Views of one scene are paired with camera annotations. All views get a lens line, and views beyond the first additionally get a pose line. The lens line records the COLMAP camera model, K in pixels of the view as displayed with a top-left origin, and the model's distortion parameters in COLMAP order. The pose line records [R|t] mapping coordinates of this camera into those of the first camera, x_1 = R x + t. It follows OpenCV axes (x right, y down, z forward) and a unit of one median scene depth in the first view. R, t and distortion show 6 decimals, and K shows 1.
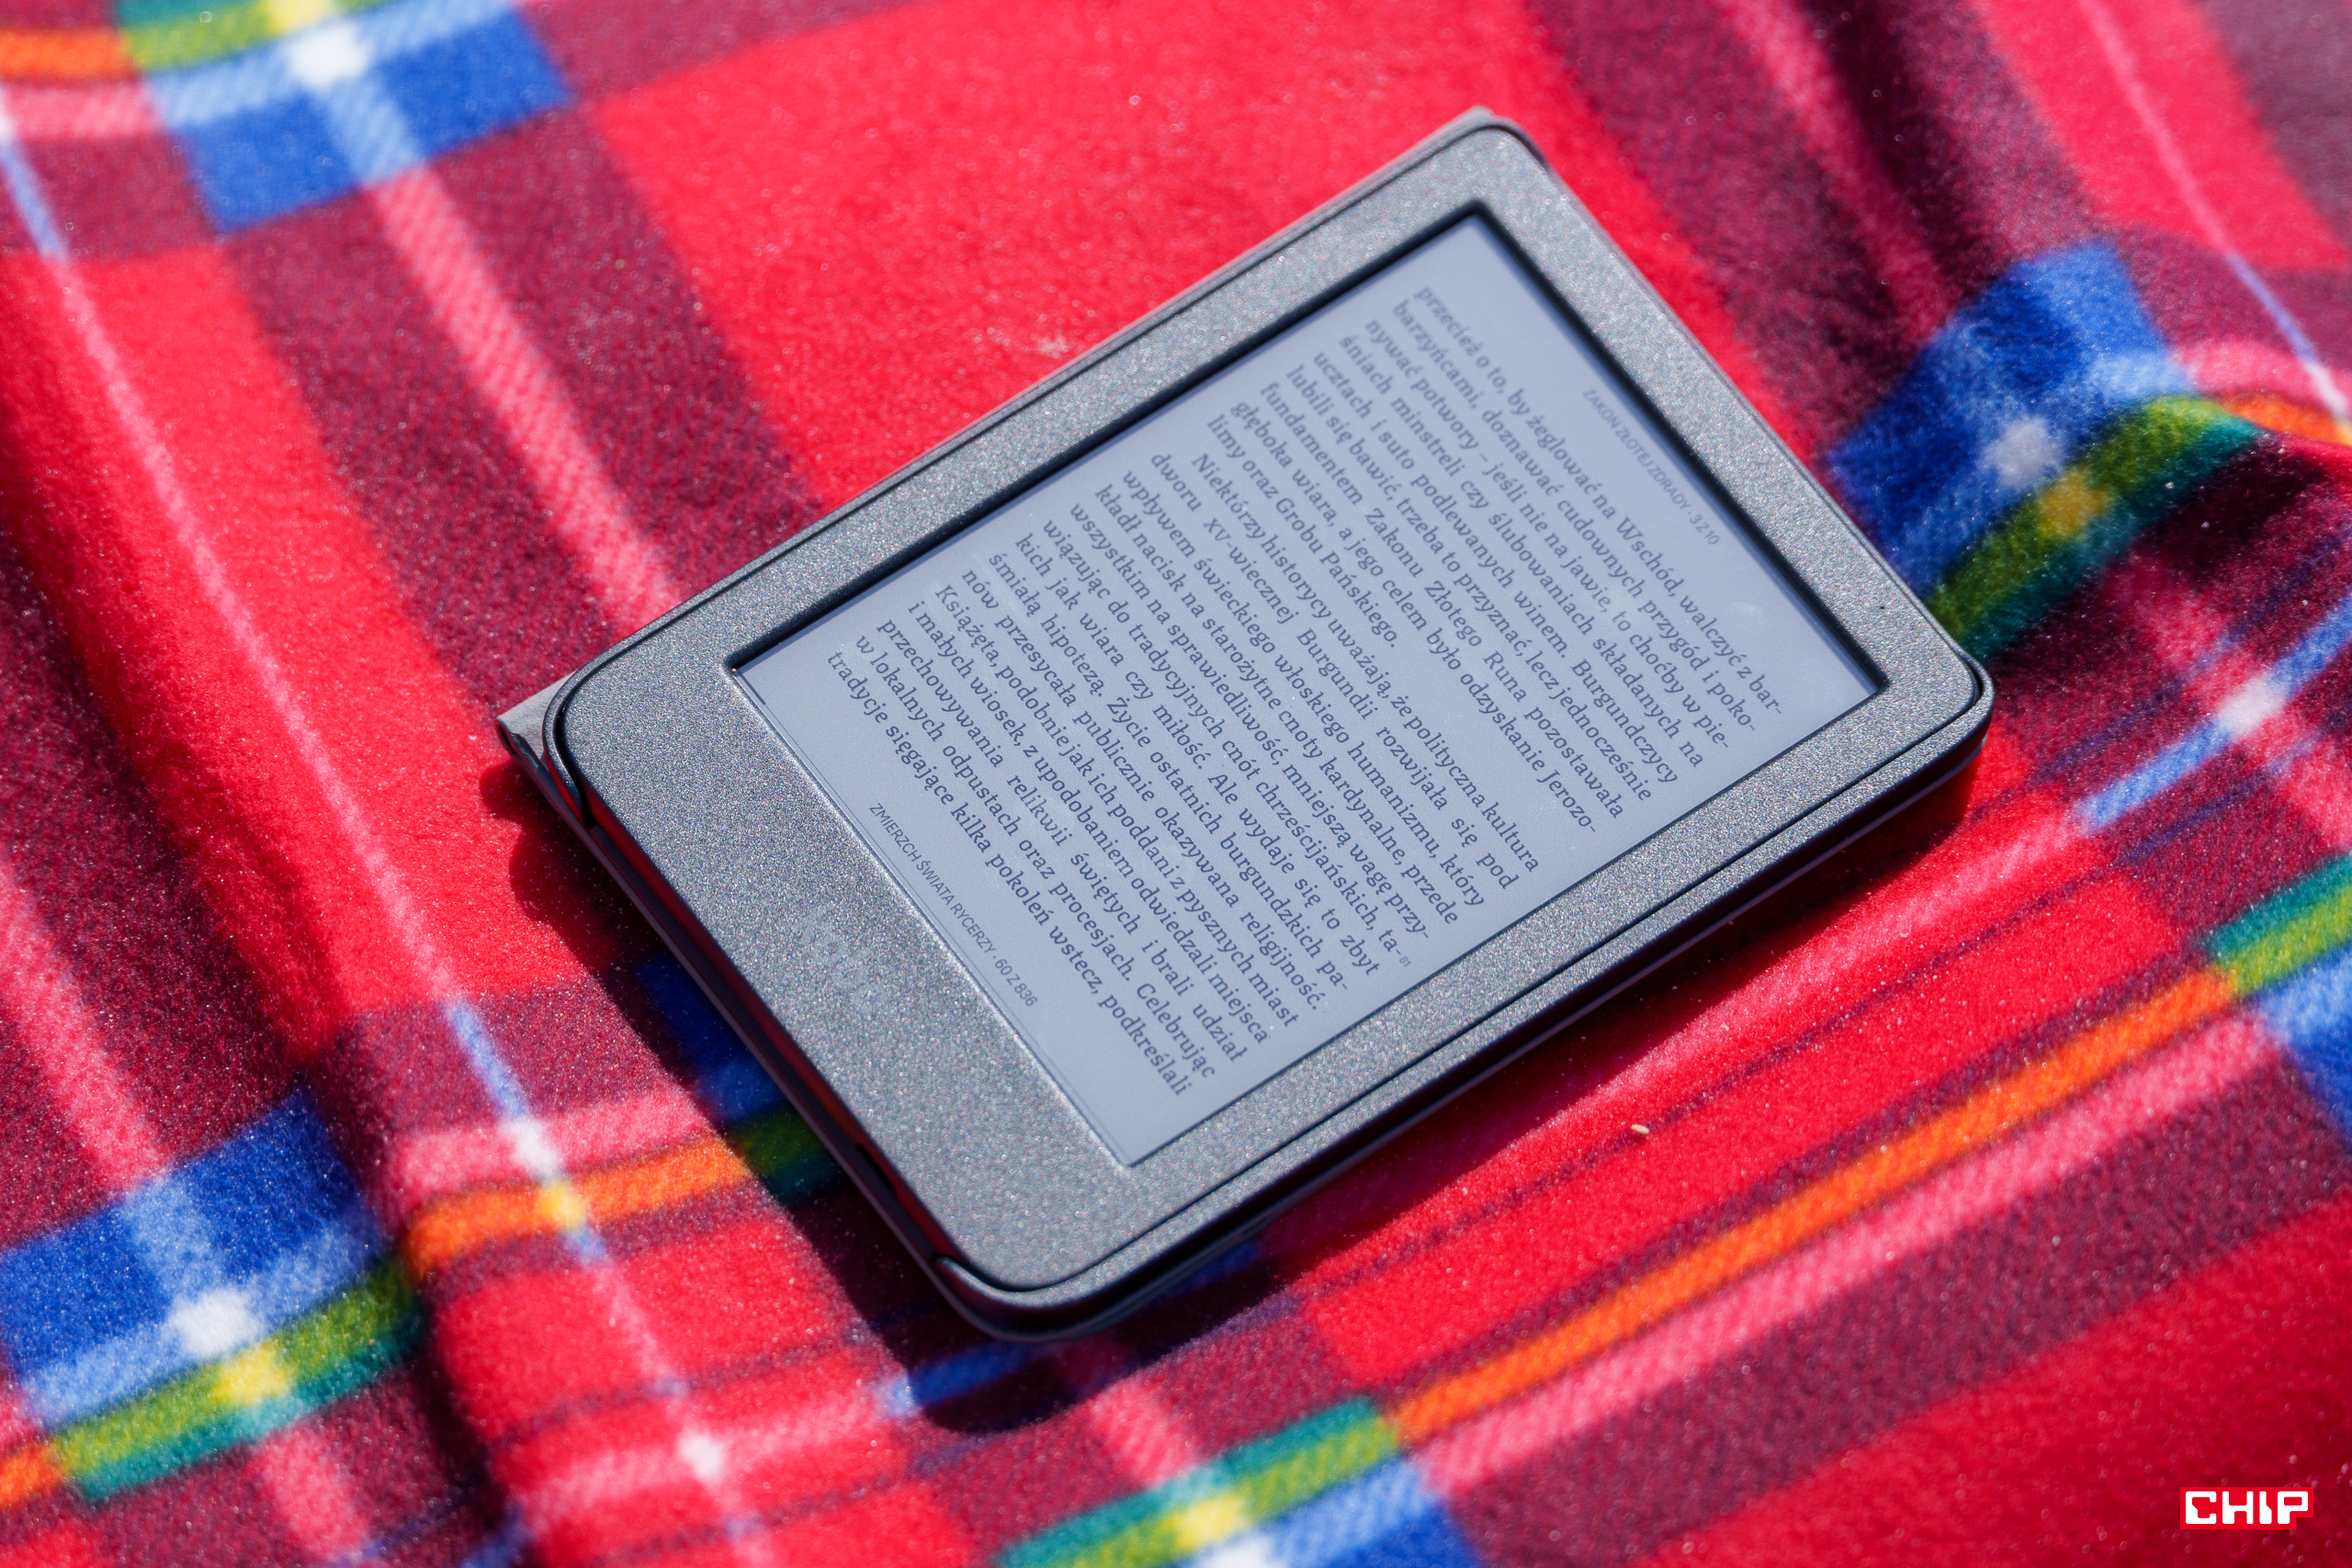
lens RADIAL K [[12754.1, 0, 1176.0], [0, 12754.1, 784.0], [0, 0, 1]] dist [0.935070, 0.320134]
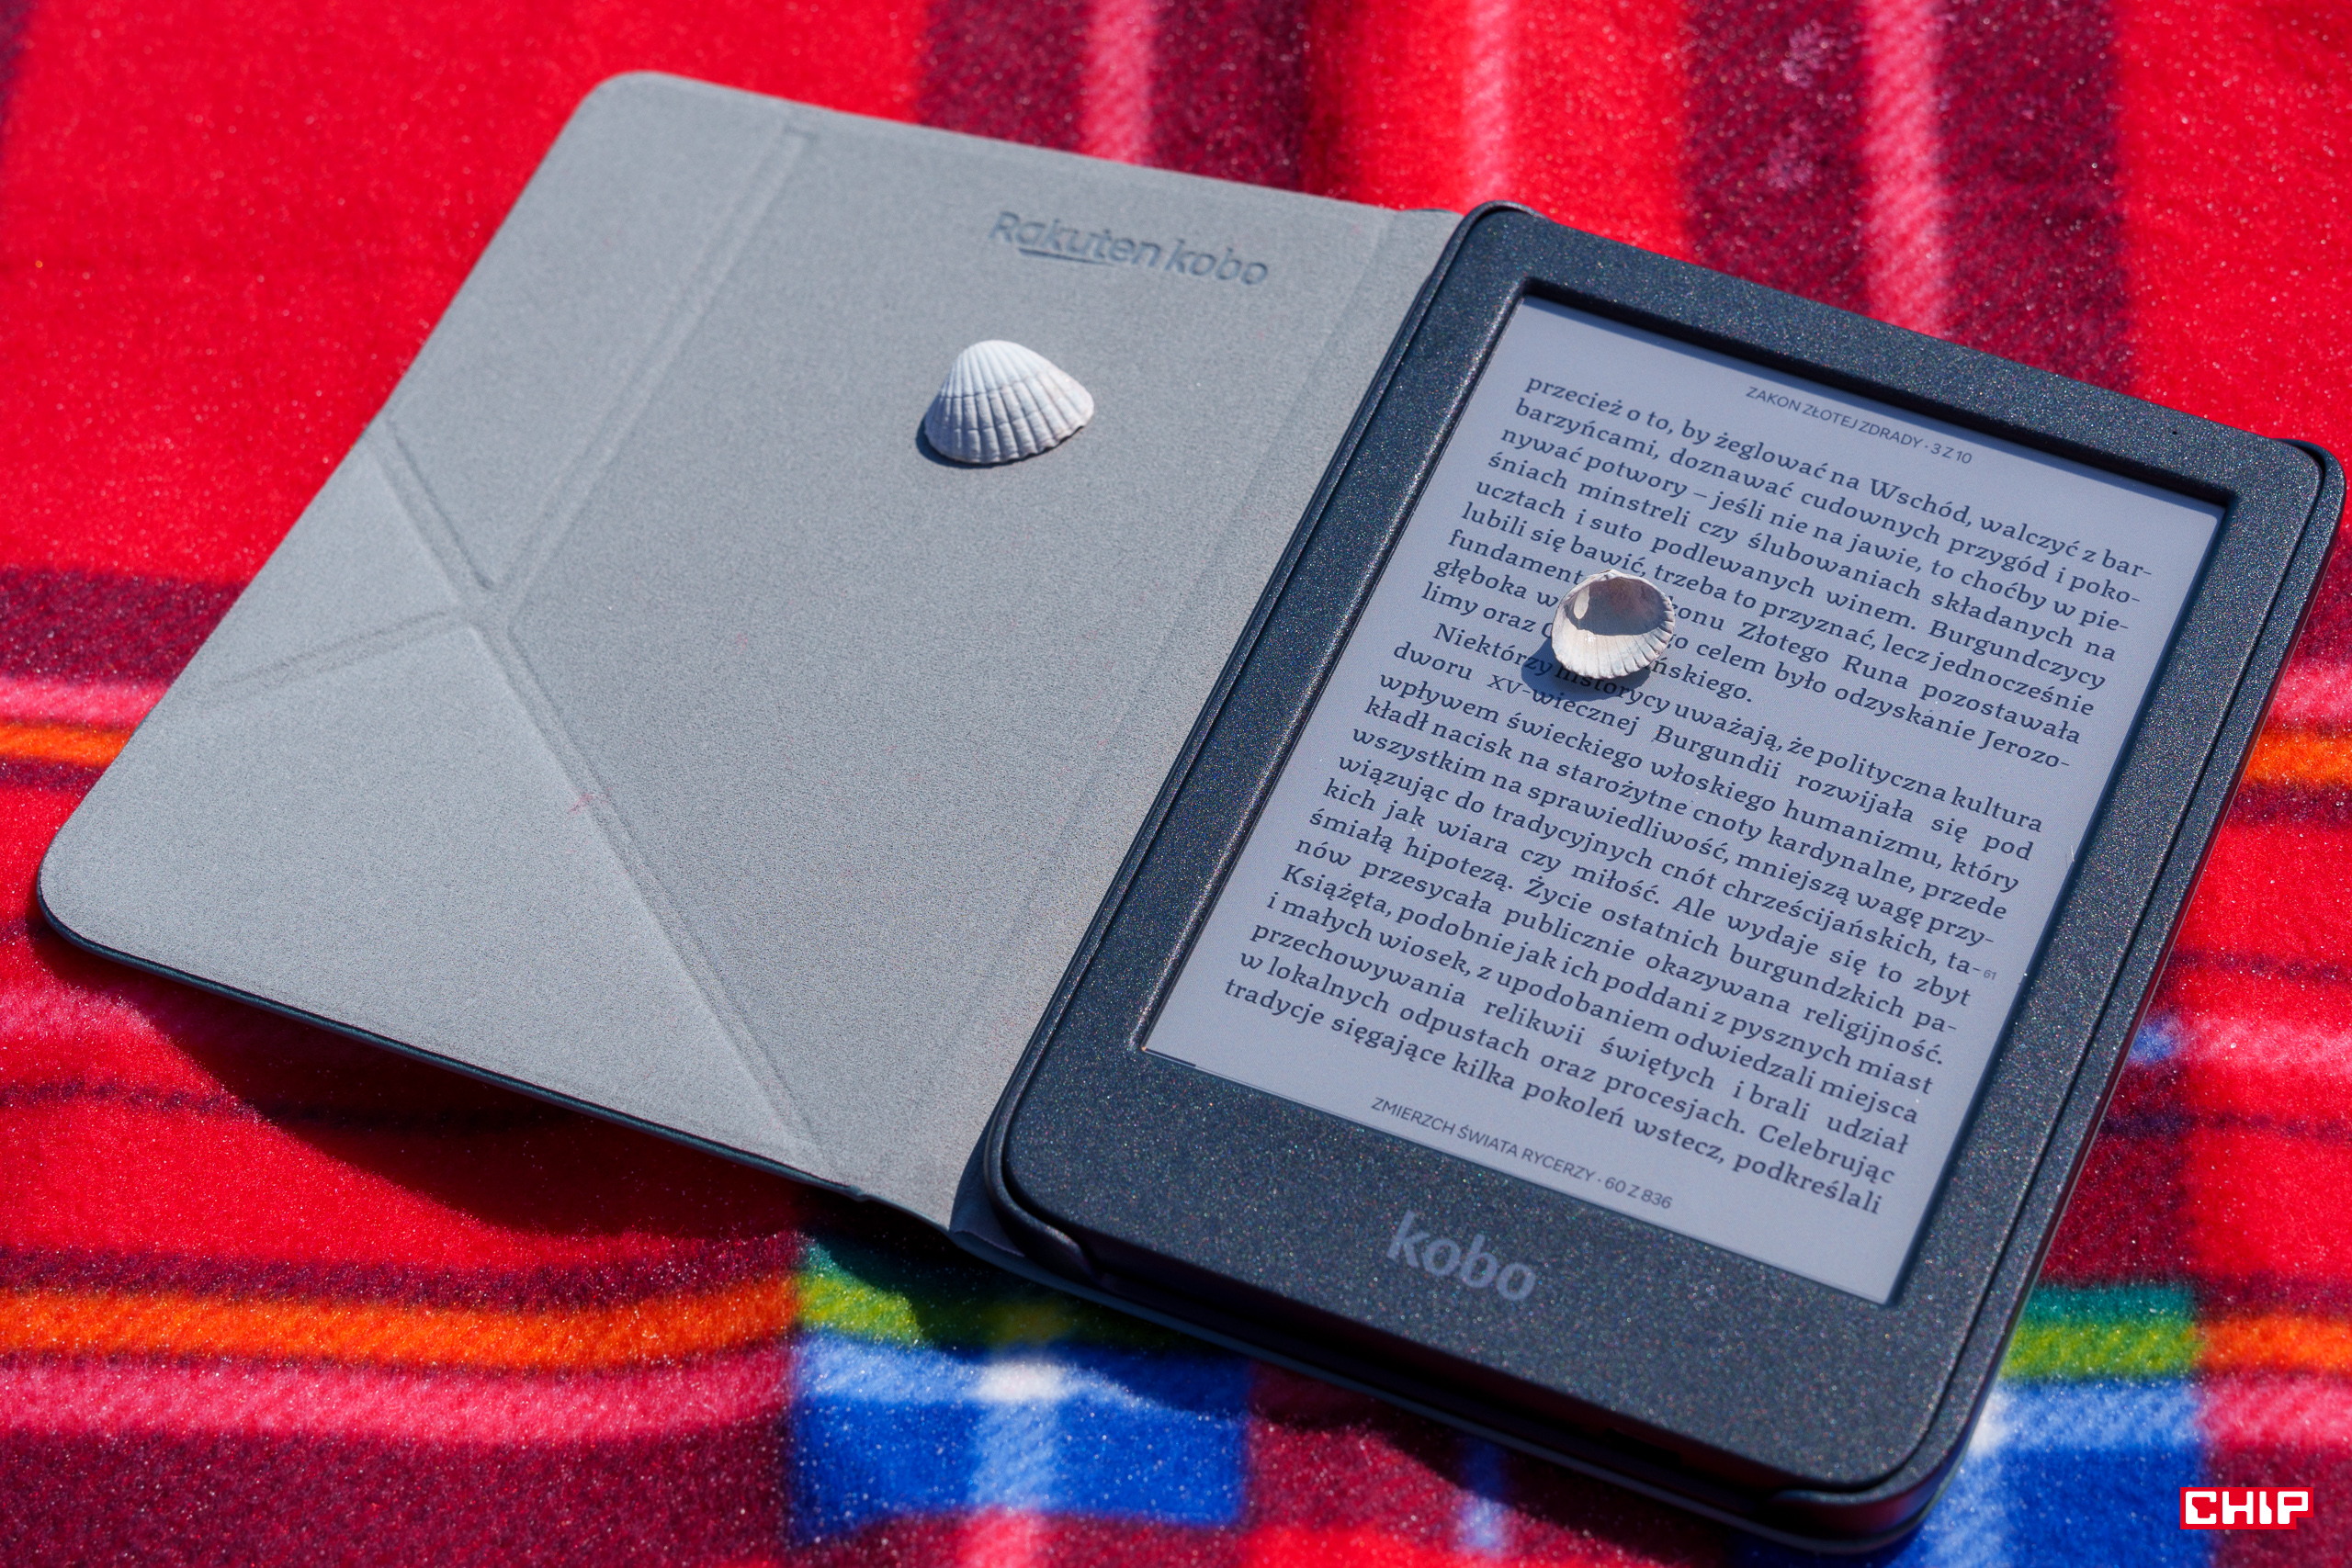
lens RADIAL K [[7007.0, 0, 1176.0], [0, 7007.0, 784.0], [0, 0, 1]] dist [0.325016, -0.758450]
pose [[0.852040, -0.438441, 0.286001, -0.161231], [0.473128, 0.878785, -0.062339, 0.006017], [-0.224002, 0.188430, 0.956199, 0.541462]]
